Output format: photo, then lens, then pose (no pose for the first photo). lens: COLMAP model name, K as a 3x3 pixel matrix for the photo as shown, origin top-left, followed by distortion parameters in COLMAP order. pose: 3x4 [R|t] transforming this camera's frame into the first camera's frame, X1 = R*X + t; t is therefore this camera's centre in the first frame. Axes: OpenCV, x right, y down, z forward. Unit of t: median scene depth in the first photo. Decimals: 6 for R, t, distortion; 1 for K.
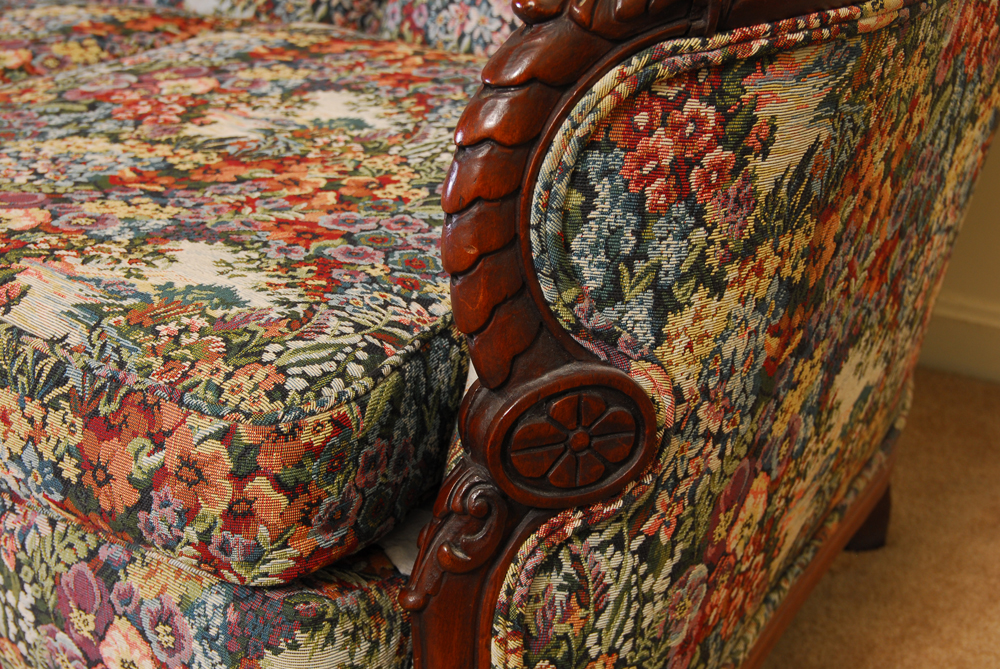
lens RADIAL K [[1655.3, 0, 498.2], [0, 1655.3, 337.6], [0, 0, 1]] dist [-0.032207, 0.000000]
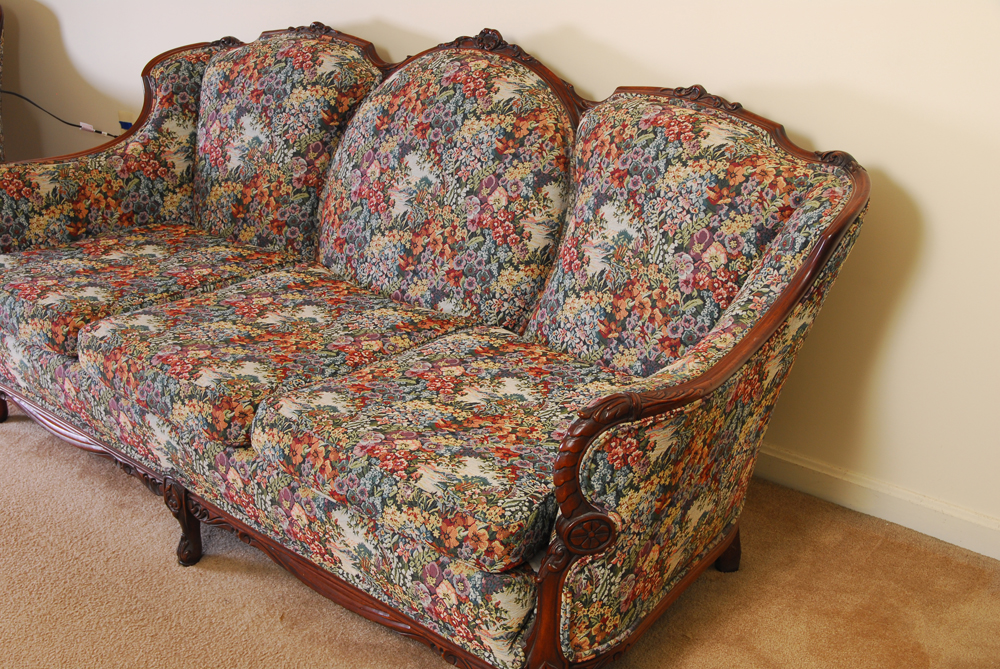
lens RADIAL K [[1324.5, 0, 492.2], [0, 1324.5, 360.8], [0, 0, 1]] dist [-0.005802, 0.000000]
pose [[0.996432, 0.050291, -0.067784, 0.011951], [-0.051095, 0.998642, -0.010187, -0.229367], [0.067180, 0.013614, 0.997648, -1.537209]]
